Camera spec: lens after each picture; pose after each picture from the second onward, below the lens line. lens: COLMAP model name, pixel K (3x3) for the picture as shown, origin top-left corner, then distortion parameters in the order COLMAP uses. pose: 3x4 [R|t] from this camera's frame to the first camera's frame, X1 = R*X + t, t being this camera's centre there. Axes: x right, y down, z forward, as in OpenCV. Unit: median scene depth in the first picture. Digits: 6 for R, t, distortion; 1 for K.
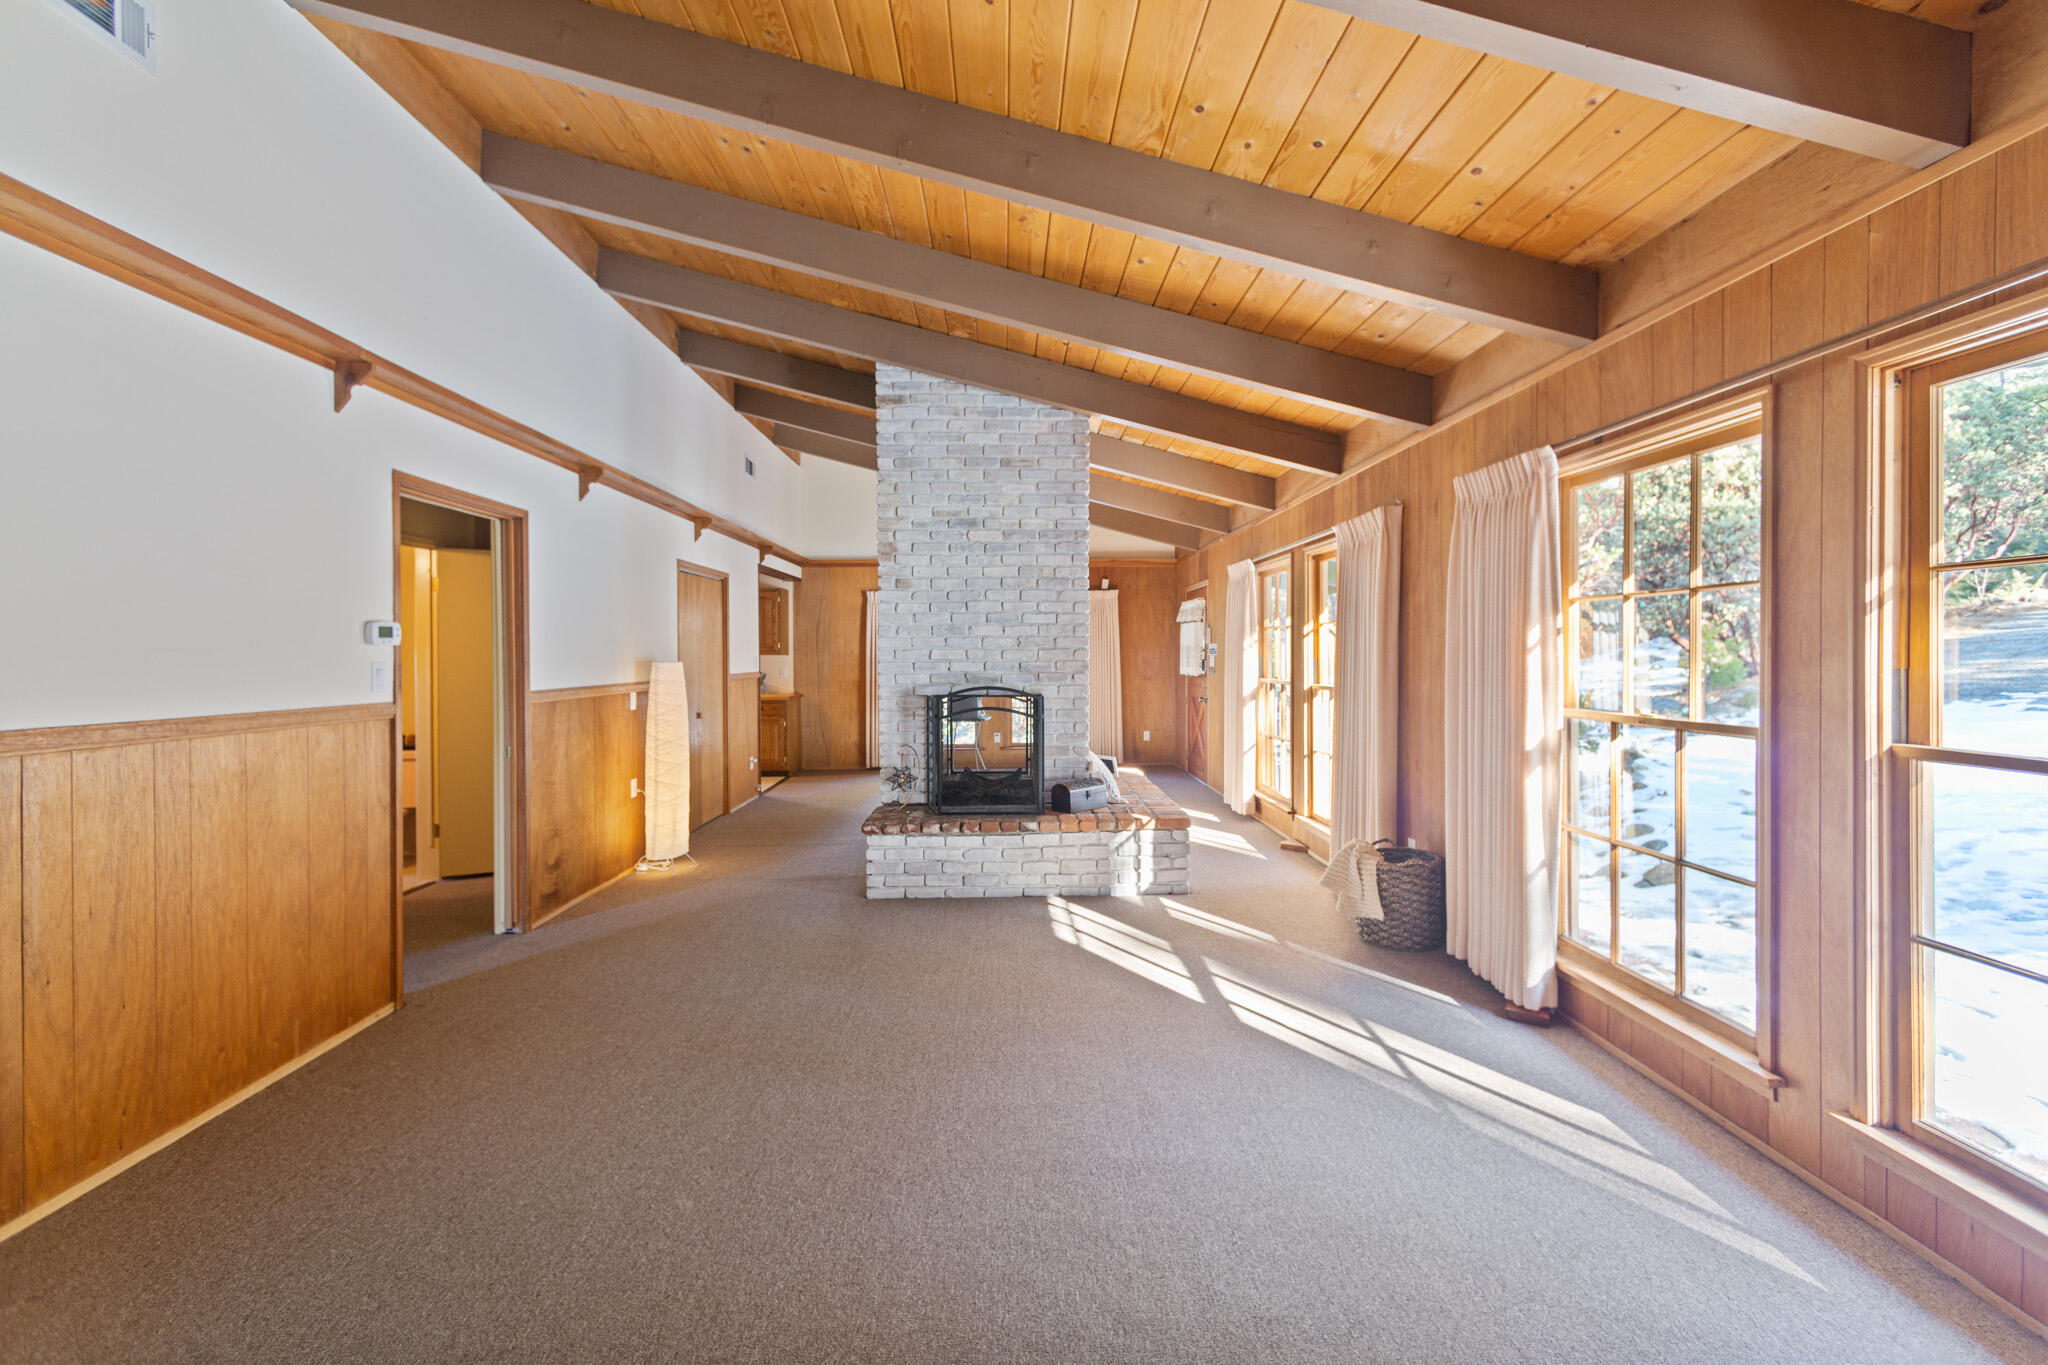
lens RADIAL K [[817.1, 0, 1014.1], [0, 817.1, 655.8], [0, 0, 1]] dist [0.002693, 0.000865]
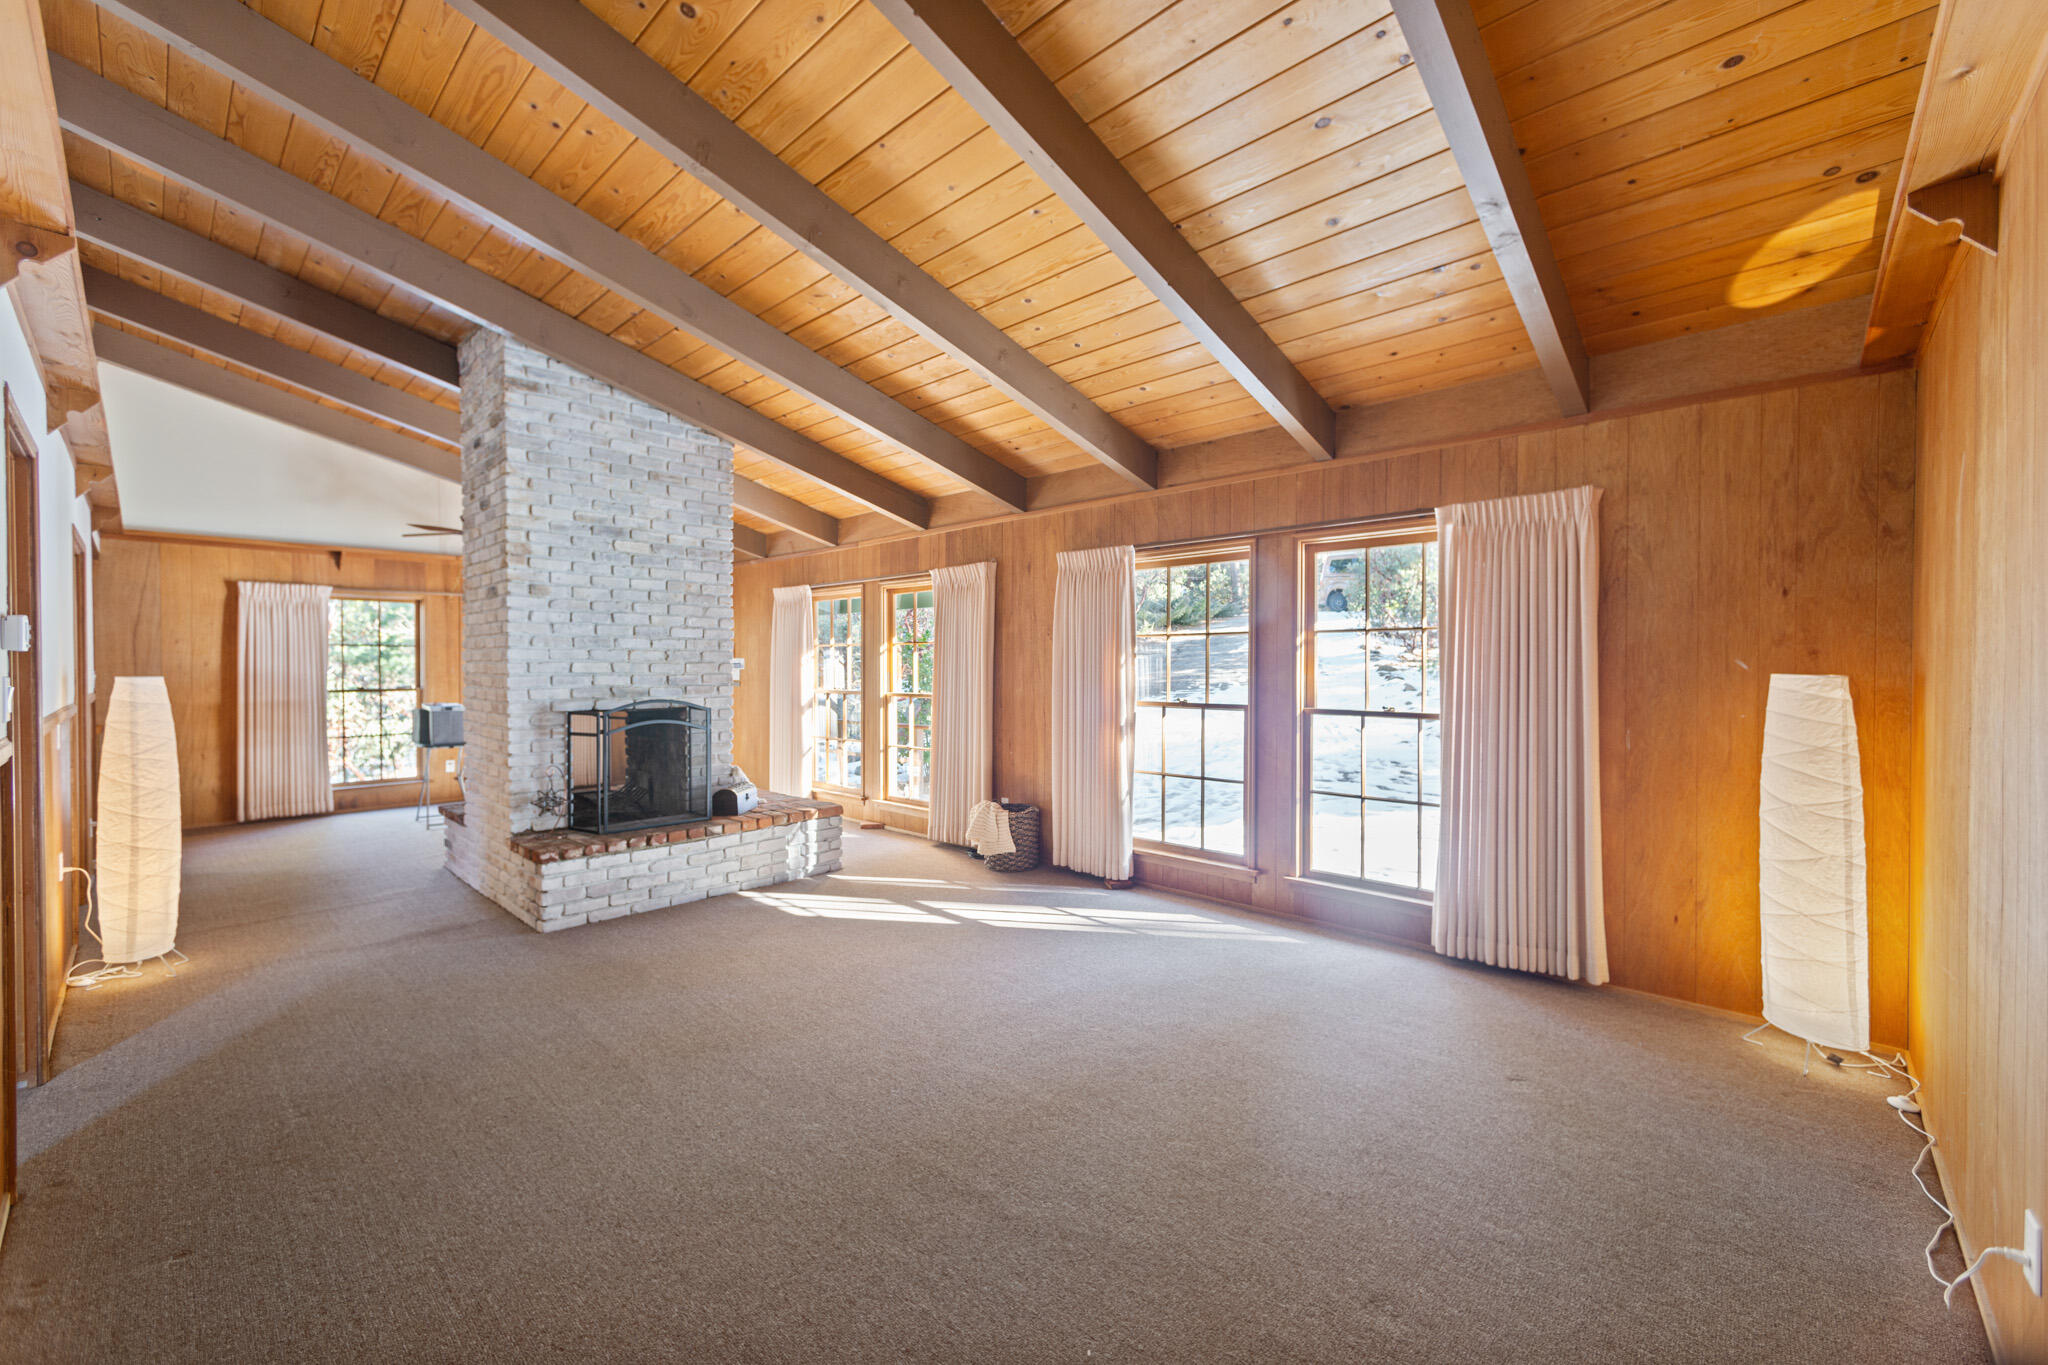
lens RADIAL K [[832.0, 0, 993.6], [0, 832.0, 673.3], [0, 0, 1]] dist [0.002376, 0.000428]
pose [[0.717994, -0.001362, 0.696048, -0.469179], [-0.000580, 0.999997, 0.002555, 0.002539], [-0.696050, -0.002238, 0.717990, -0.023228]]
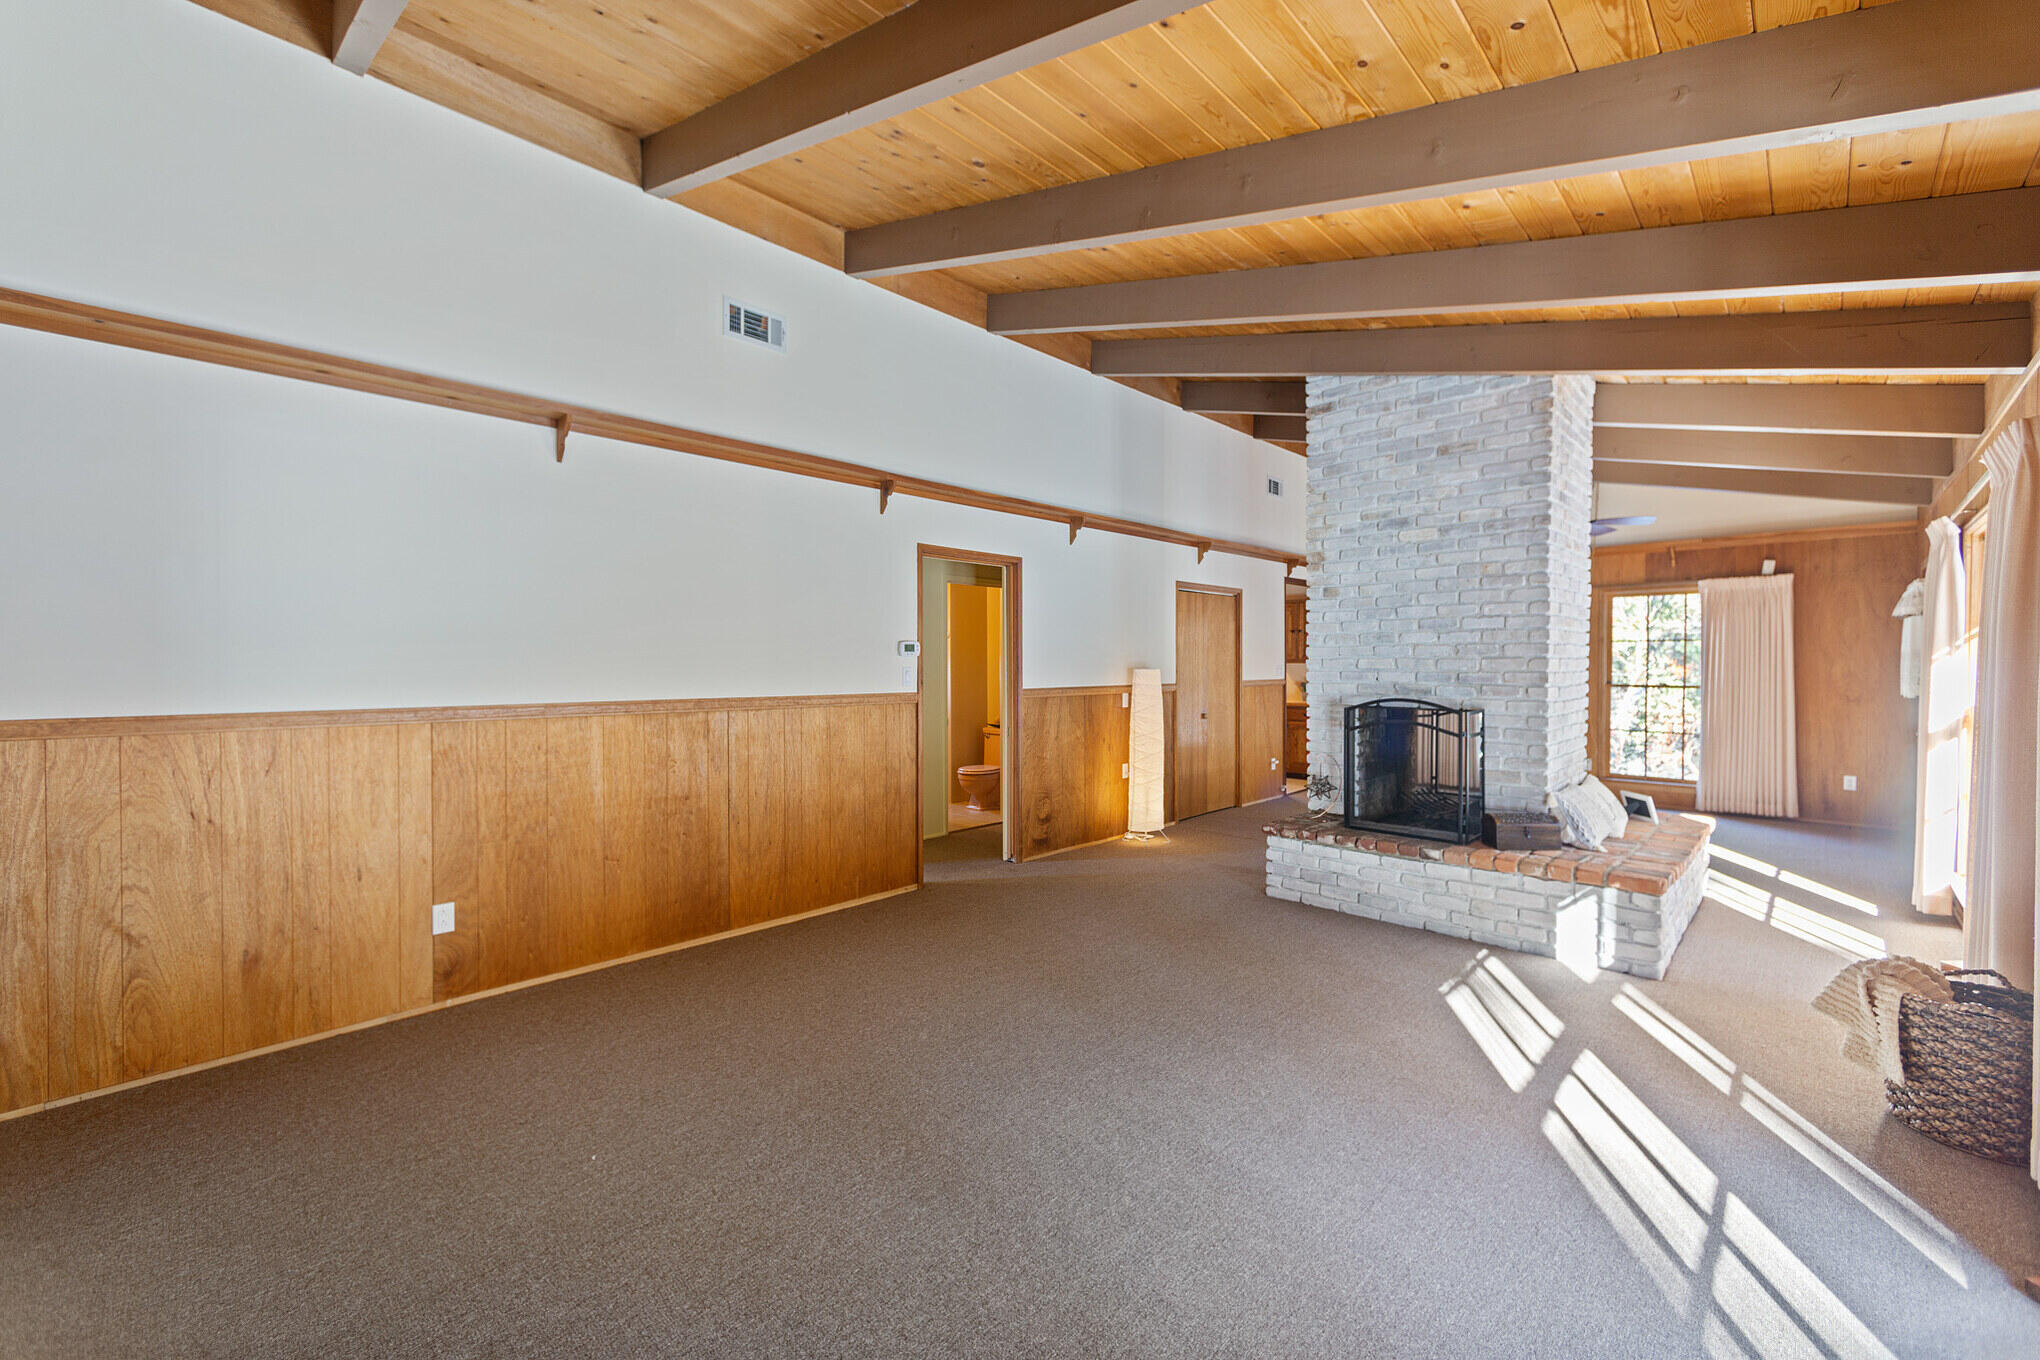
lens RADIAL K [[790.5, 0, 1010.4], [0, 790.5, 670.3], [0, 0, 1]] dist [0.008056, 0.000480]
pose [[0.695316, 0.010655, -0.718626, 0.321790], [-0.004216, 0.999933, 0.010747, -0.002312], [0.718692, -0.004443, 0.695314, 0.055544]]
